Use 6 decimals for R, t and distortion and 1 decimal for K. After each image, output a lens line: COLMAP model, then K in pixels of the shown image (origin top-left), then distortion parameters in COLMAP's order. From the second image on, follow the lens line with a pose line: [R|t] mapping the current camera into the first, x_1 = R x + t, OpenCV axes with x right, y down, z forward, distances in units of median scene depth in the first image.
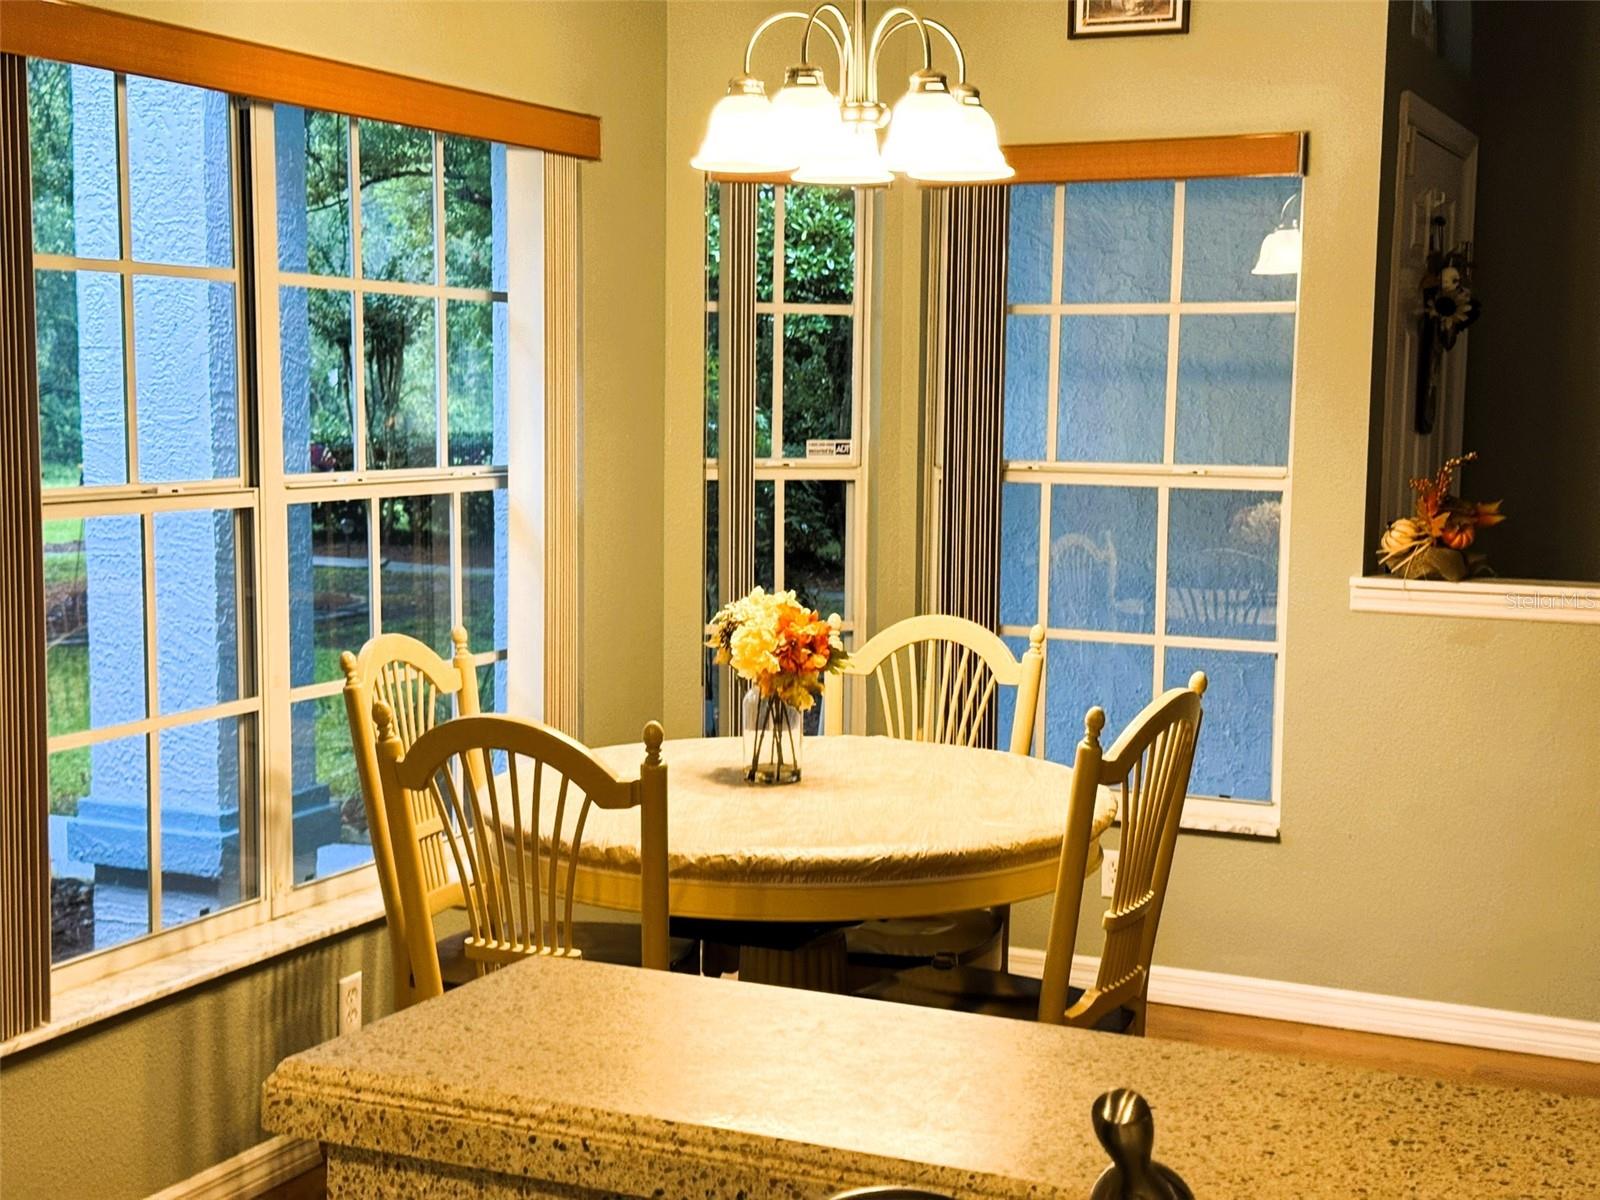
lens RADIAL K [[2226.3, 0, 803.3], [0, 2226.3, 598.4], [0, 0, 1]] dist [0.096621, 0.000000]
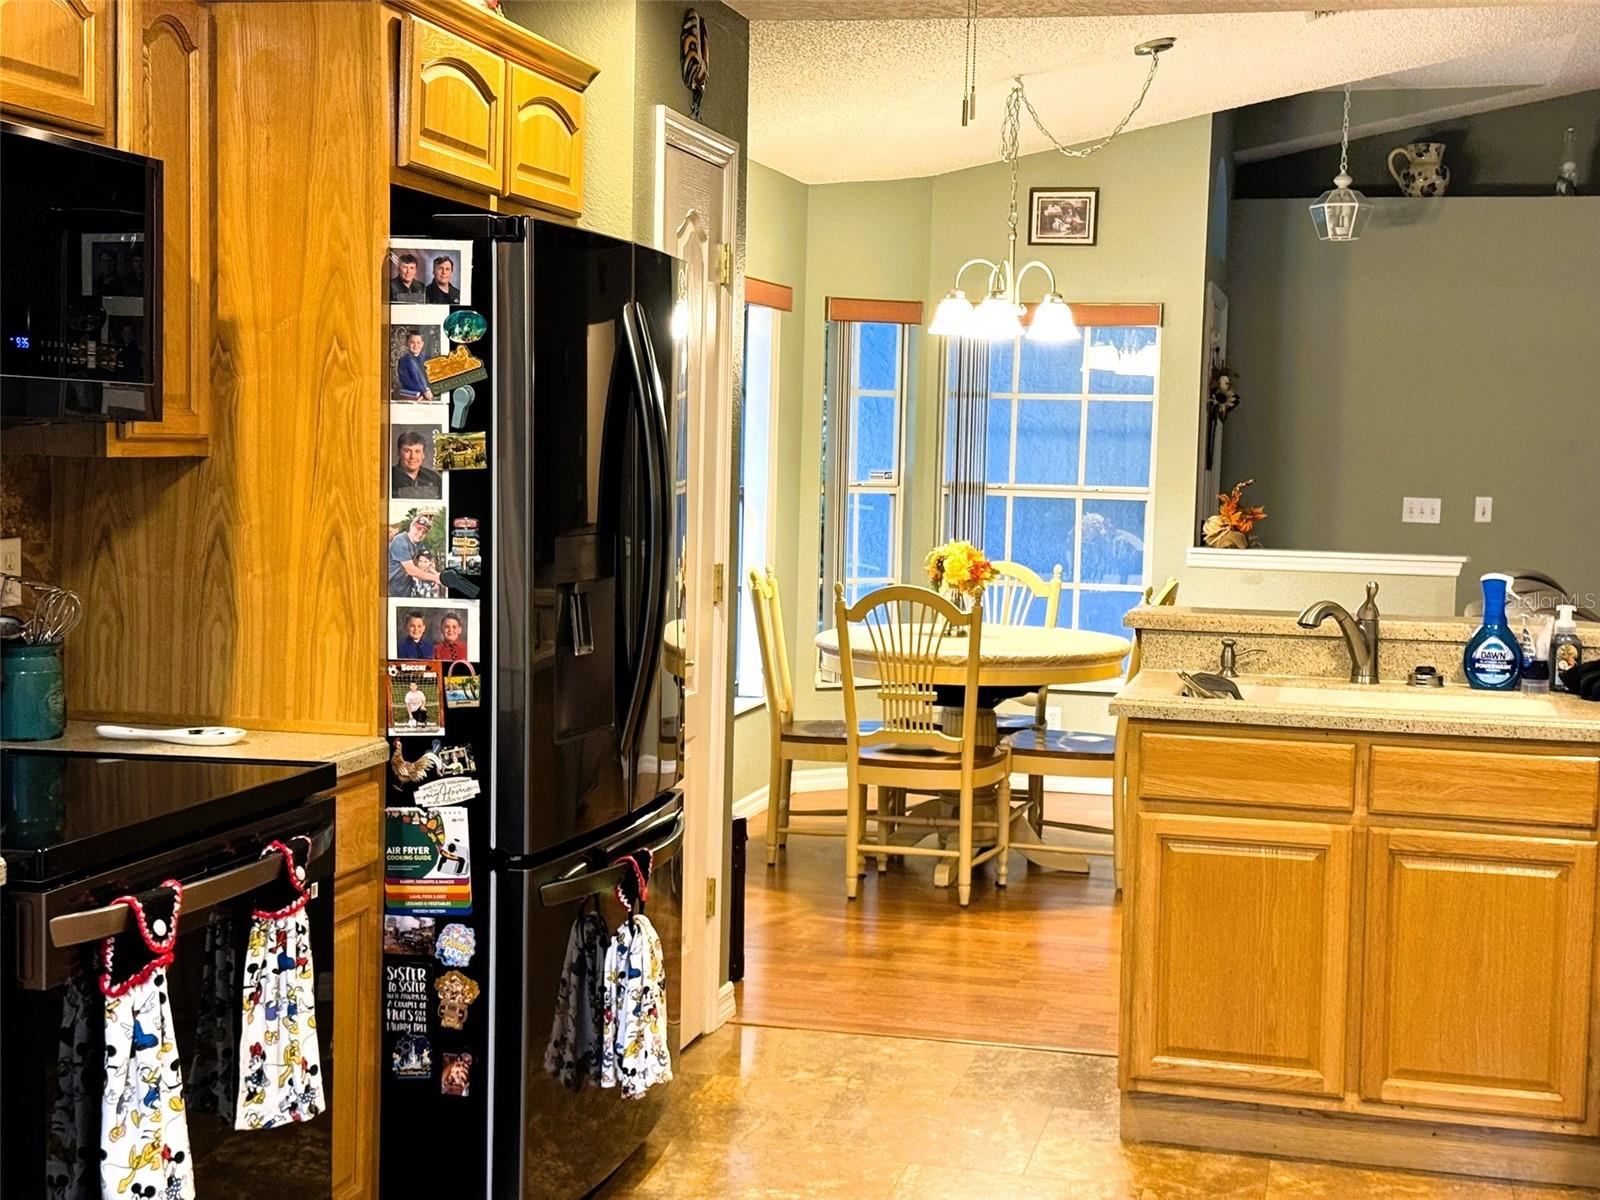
lens RADIAL K [[2226.3, 0, 798.1], [0, 2226.3, 601.2], [0, 0, 1]] dist [0.096621, 0.000000]
pose [[0.982366, -0.000694, 0.186967, -0.408000], [0.004480, 0.999793, -0.019825, 0.069060], [-0.186914, 0.020312, 0.982166, -0.726790]]
